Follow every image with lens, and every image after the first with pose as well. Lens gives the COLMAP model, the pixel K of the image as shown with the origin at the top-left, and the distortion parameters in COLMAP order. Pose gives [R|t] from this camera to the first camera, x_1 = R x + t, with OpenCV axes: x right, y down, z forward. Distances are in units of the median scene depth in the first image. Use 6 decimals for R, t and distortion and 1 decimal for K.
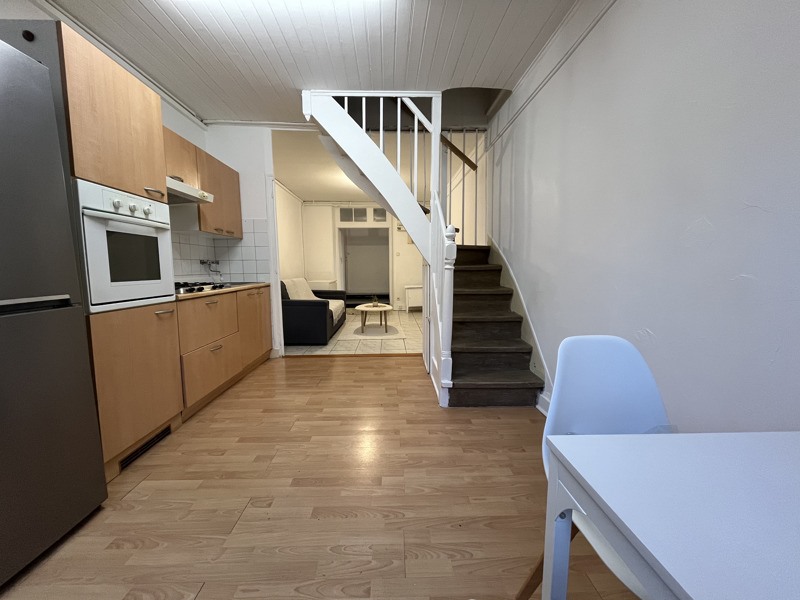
lens RADIAL K [[324.0, 0, 400.0], [0, 324.0, 300.0], [0, 0, 1]] dist [-0.000631, 0.000095]
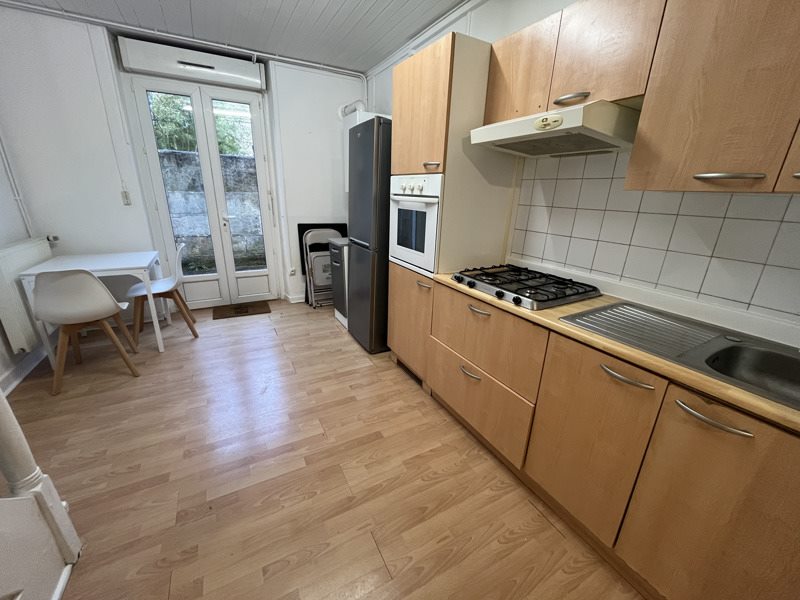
lens RADIAL K [[324.0, 0, 400.0], [0, 324.0, 300.0], [0, 0, 1]] dist [-0.000631, 0.000095]
pose [[-0.892114, 0.126124, -0.433850, -0.204549], [-0.069307, 0.910680, 0.407258, -0.358790], [0.446464, 0.393389, -0.803688, 1.930859]]
